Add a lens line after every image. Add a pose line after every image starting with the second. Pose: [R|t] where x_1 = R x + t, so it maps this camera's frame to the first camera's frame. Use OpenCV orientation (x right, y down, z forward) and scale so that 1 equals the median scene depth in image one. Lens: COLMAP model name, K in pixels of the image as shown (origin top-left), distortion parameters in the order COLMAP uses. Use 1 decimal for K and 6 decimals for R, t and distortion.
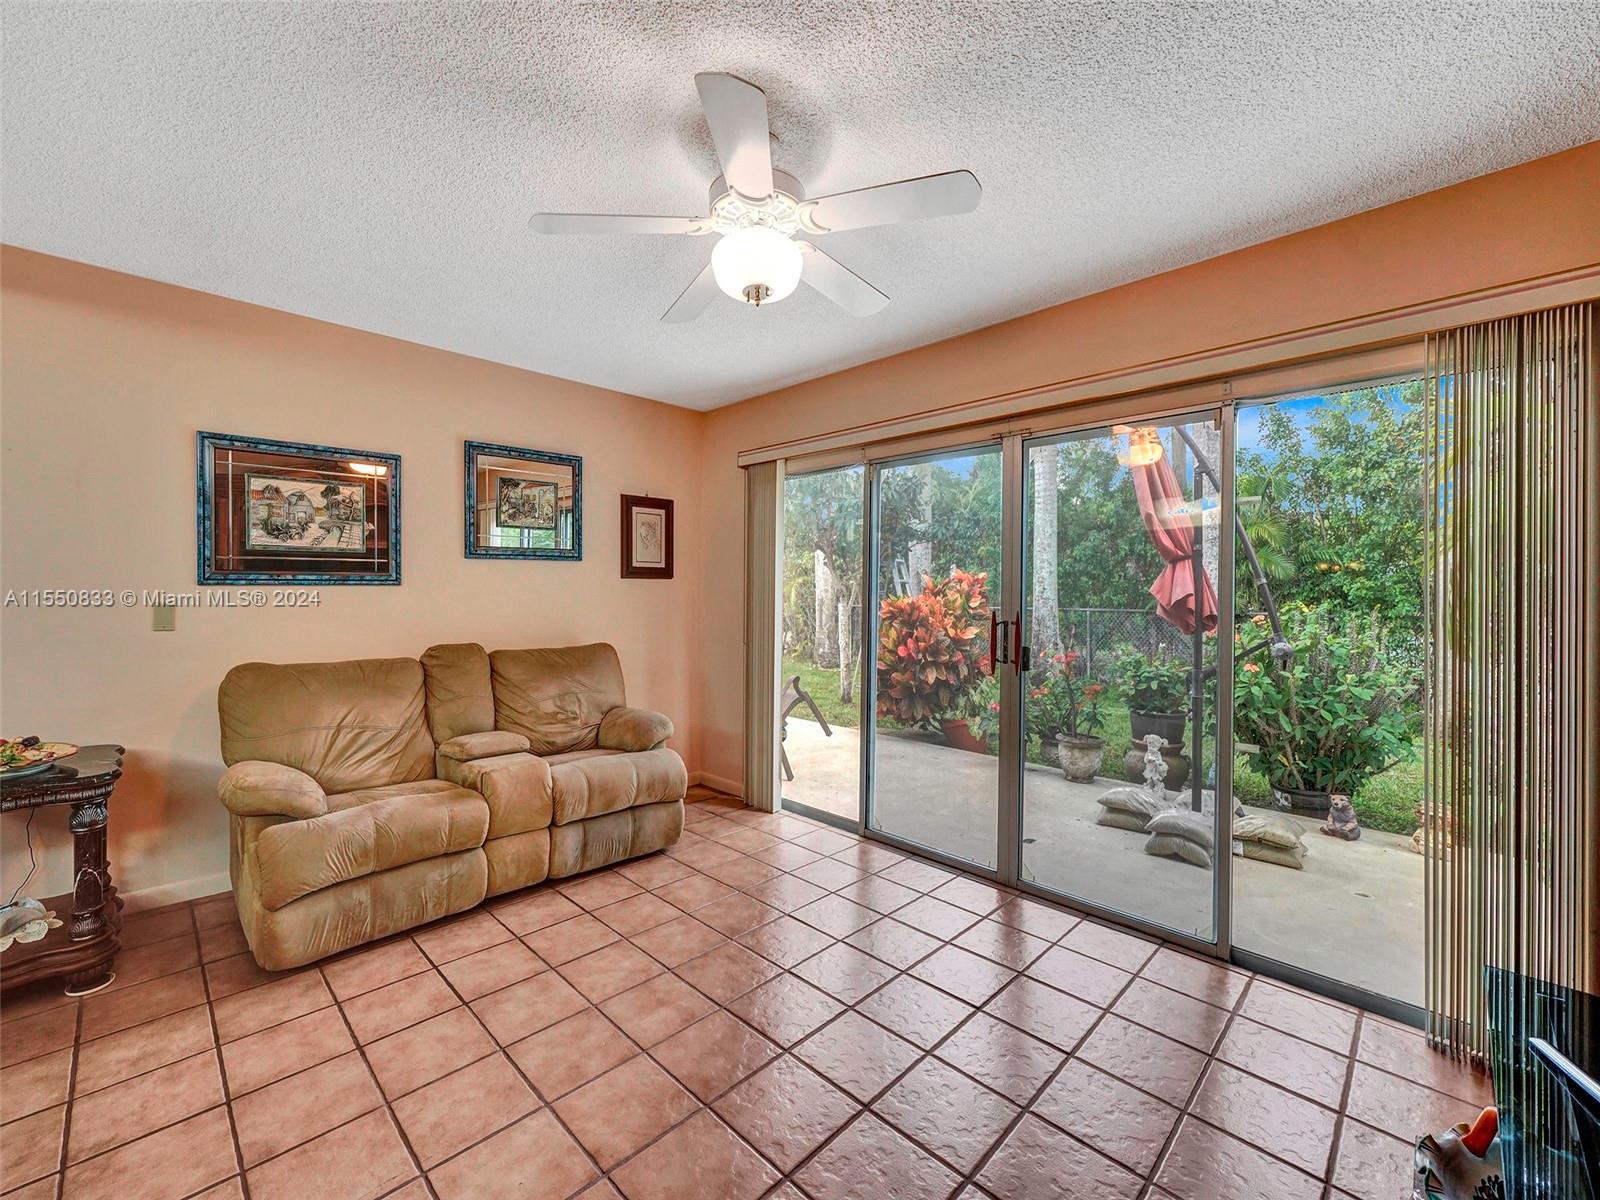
lens RADIAL K [[666.2, 0, 800.0], [0, 666.2, 600.0], [0, 0, 1]] dist [-0.000205, -0.000006]
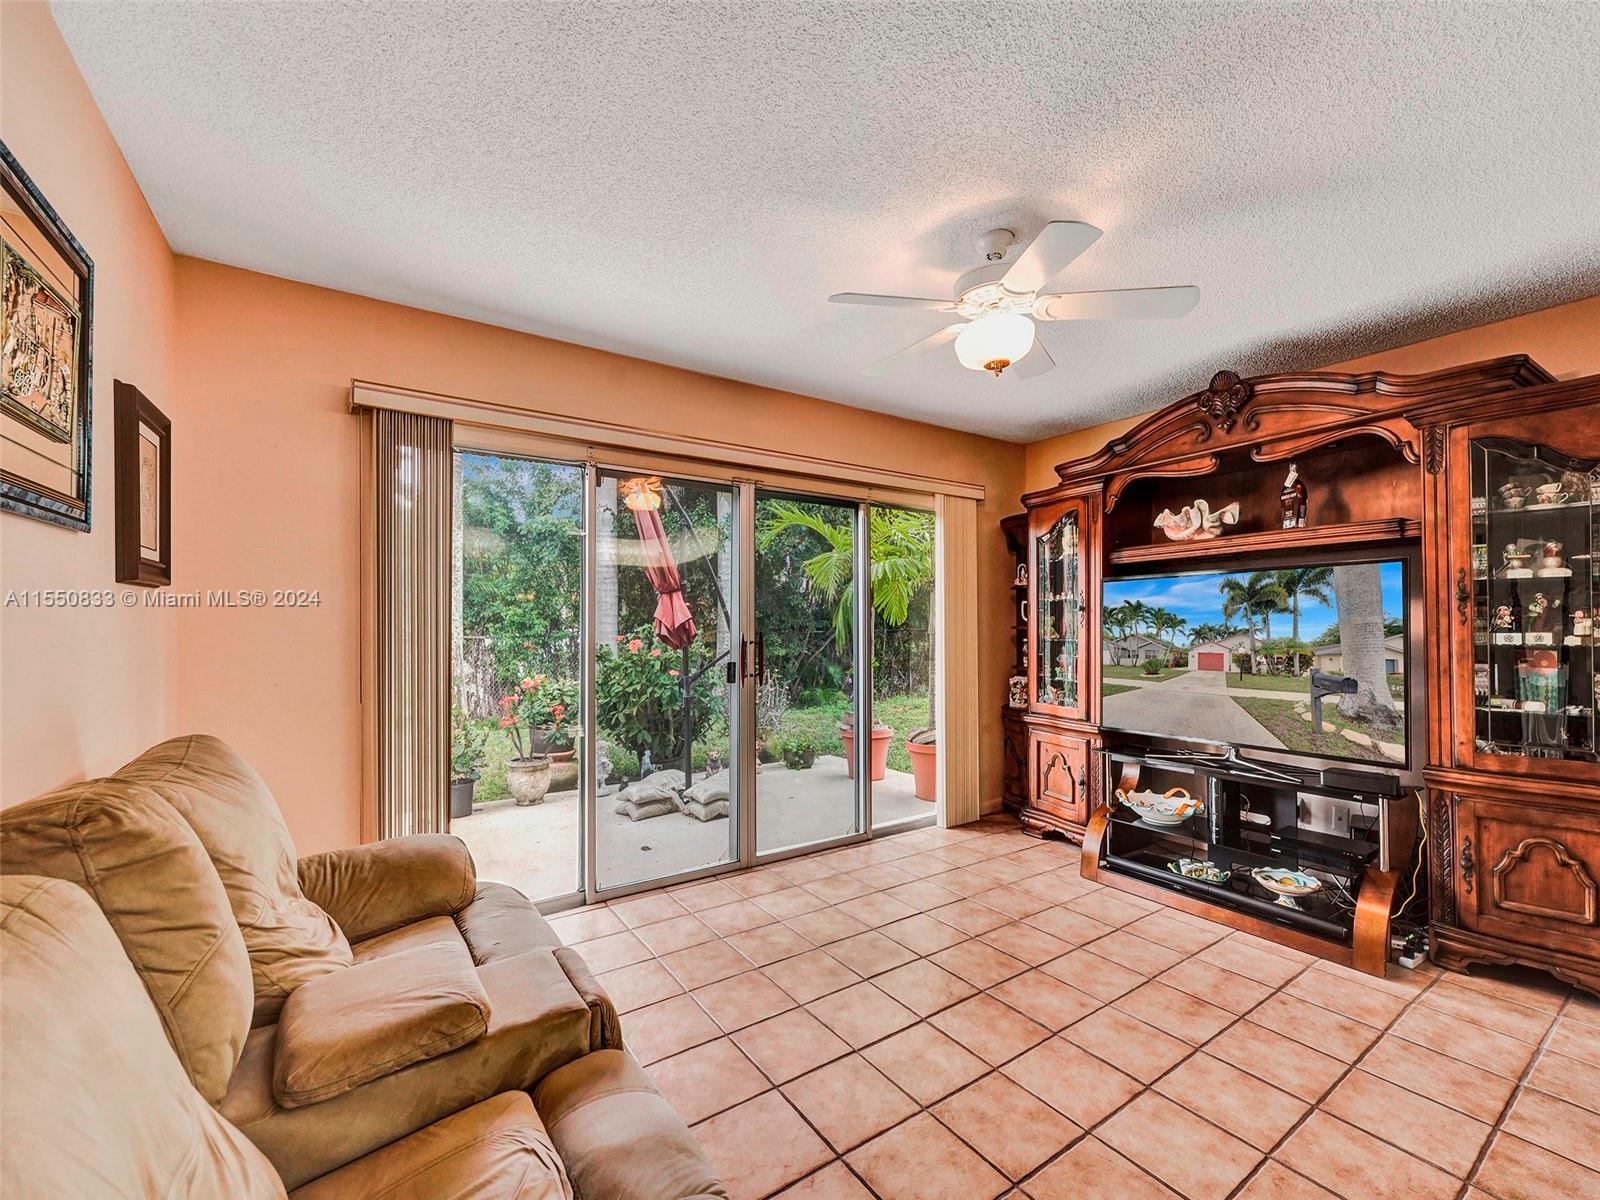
lens RADIAL K [[658.0, 0, 788.9], [0, 658.0, 615.9], [0, 0, 1]] dist [-0.000397, -0.000018]
pose [[0.202832, 0.004046, 0.979205, -0.689931], [0.014213, 0.999874, -0.007076, -0.000682], [-0.979110, 0.015353, 0.202749, 0.594727]]
